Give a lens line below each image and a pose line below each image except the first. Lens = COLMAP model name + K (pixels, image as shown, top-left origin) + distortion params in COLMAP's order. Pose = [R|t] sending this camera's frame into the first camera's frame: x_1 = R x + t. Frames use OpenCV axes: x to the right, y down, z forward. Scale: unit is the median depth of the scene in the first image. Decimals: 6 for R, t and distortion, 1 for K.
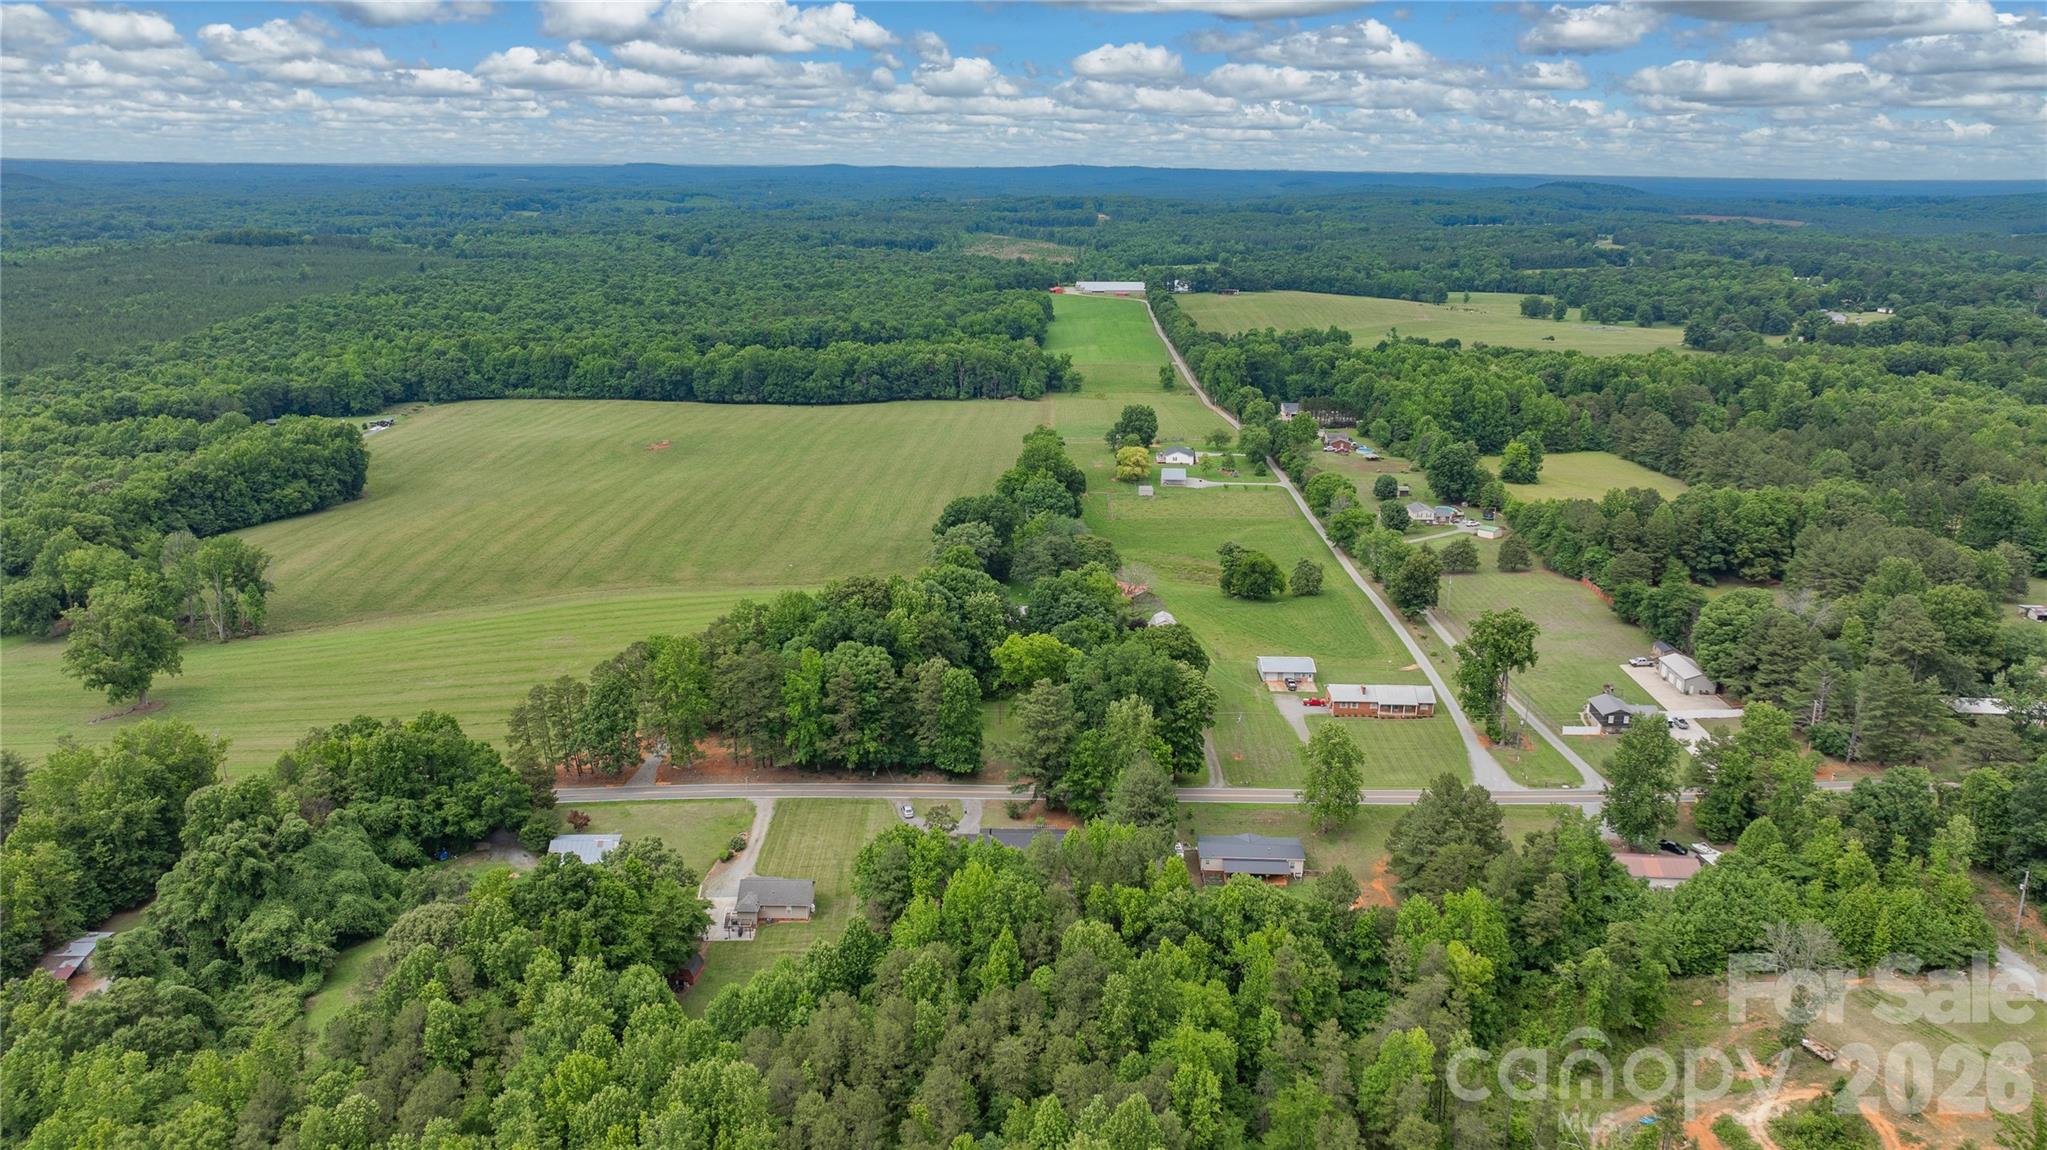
lens RADIAL K [[1470.2, 0, 1012.6], [0, 1470.2, 563.9], [0, 0, 1]] dist [-0.012737, 0.008903]
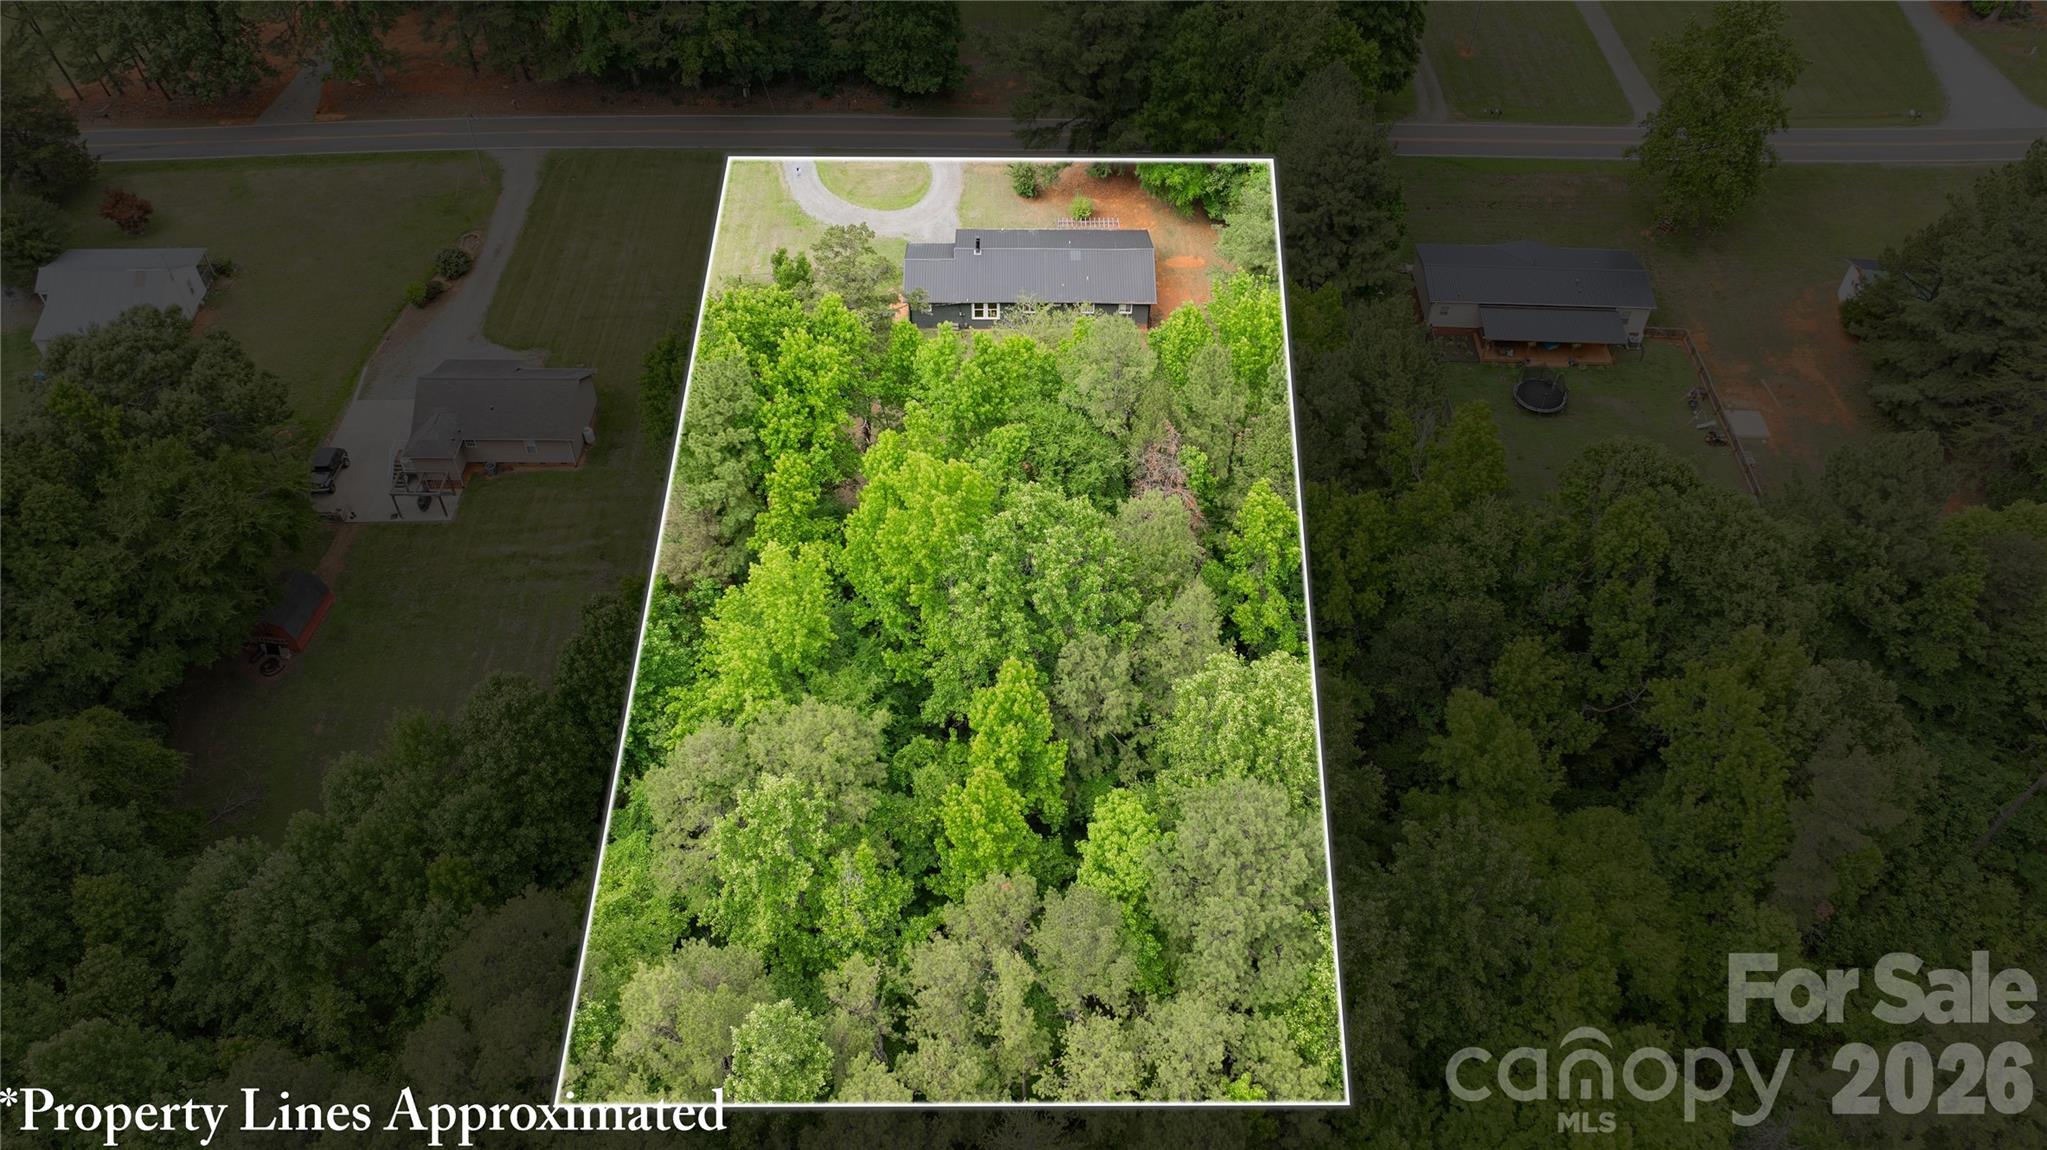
lens RADIAL K [[1470.2, 0, 1012.6], [0, 1470.2, 563.9], [0, 0, 1]] dist [-0.012737, 0.008903]
pose [[0.999980, -0.005036, -0.003716, -0.002742], [0.006209, 0.872963, 0.487747, 0.043340], [0.000787, -0.487761, 0.872977, 0.530458]]
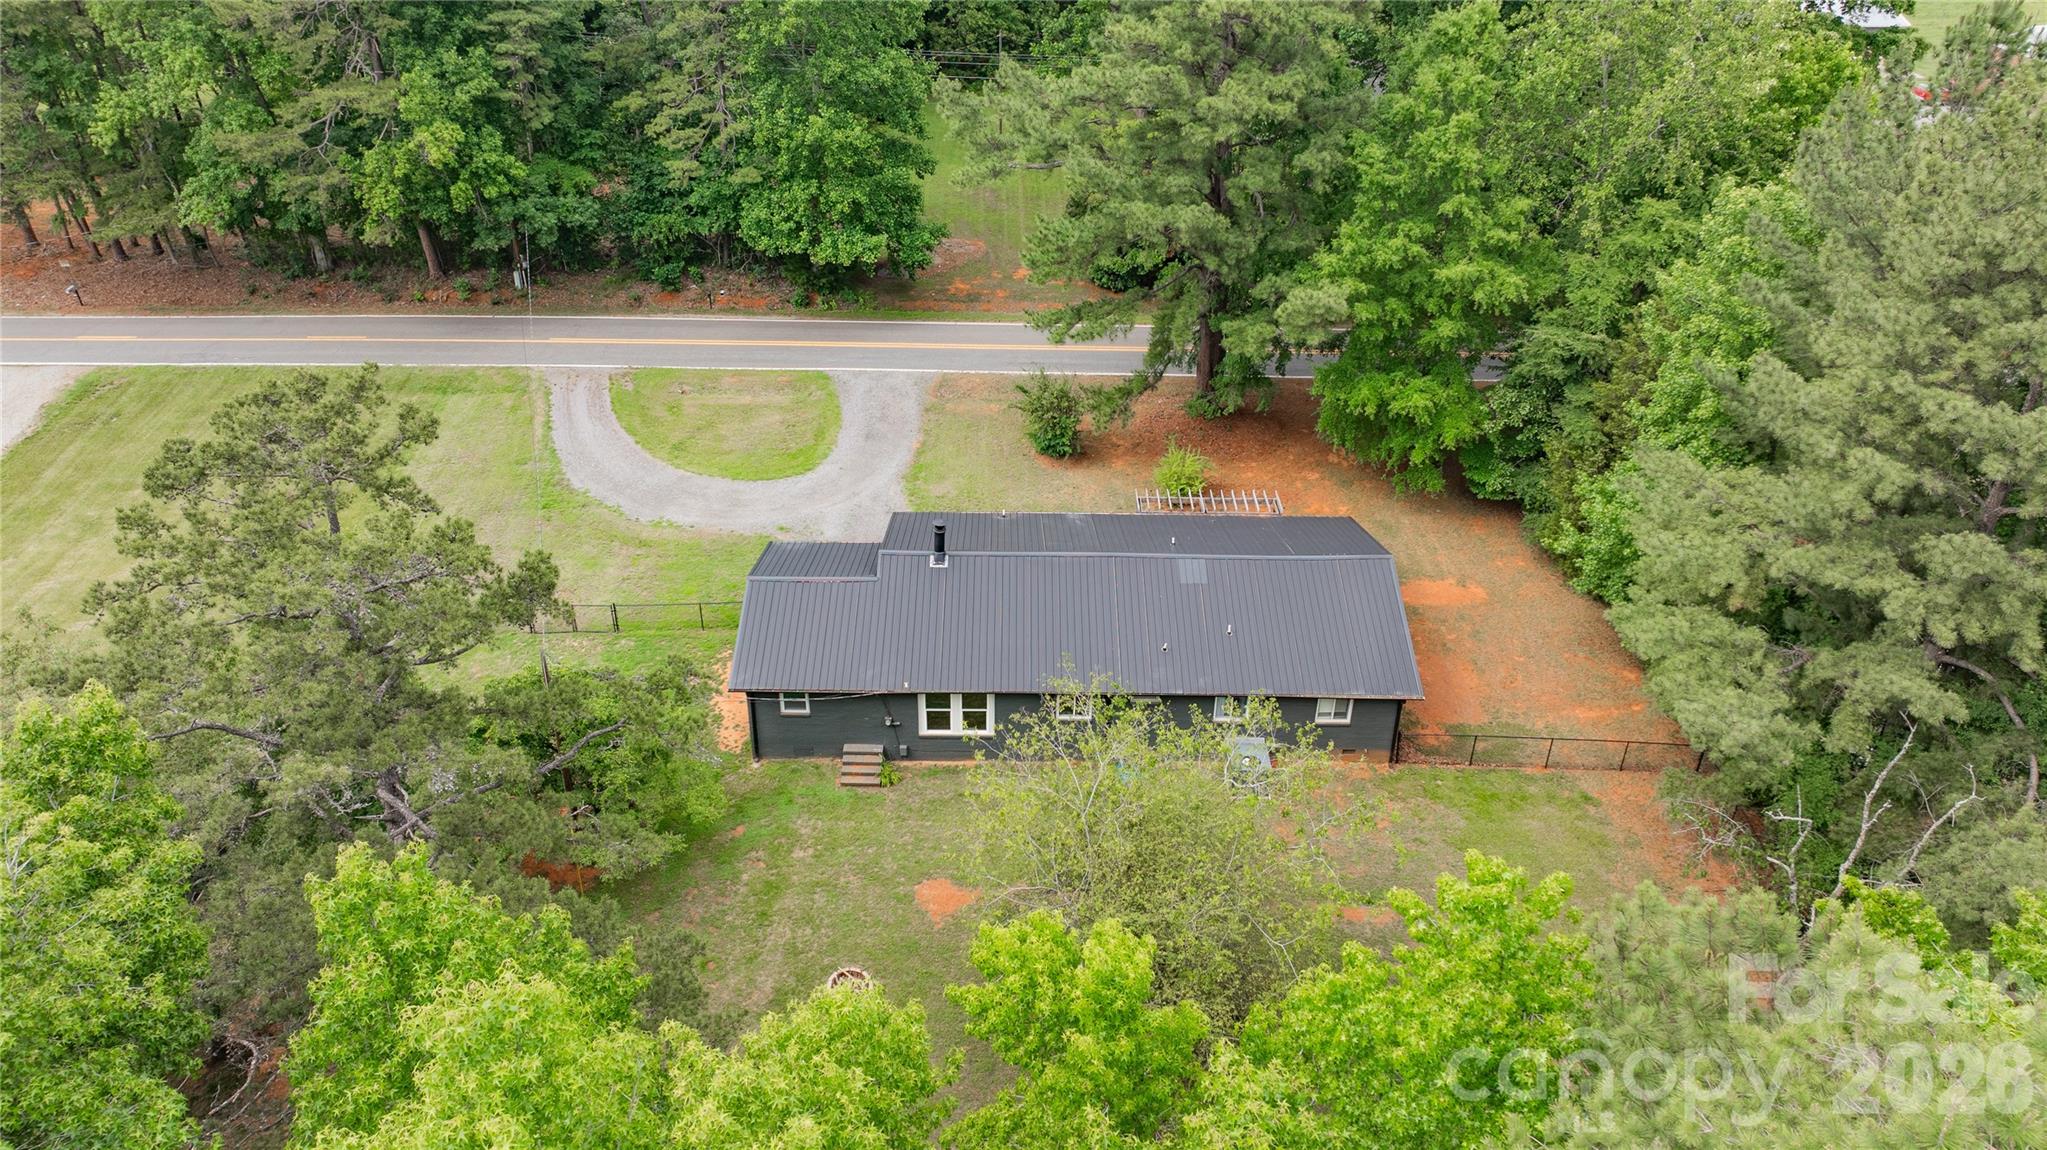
lens RADIAL K [[1470.2, 0, 1012.6], [0, 1470.2, 563.9], [0, 0, 1]] dist [-0.012737, 0.008903]
pose [[0.999987, 0.001440, -0.004825, -0.005059], [-0.000101, 0.963794, 0.266648, 0.132688], [0.005035, -0.266644, 0.963782, 0.800073]]
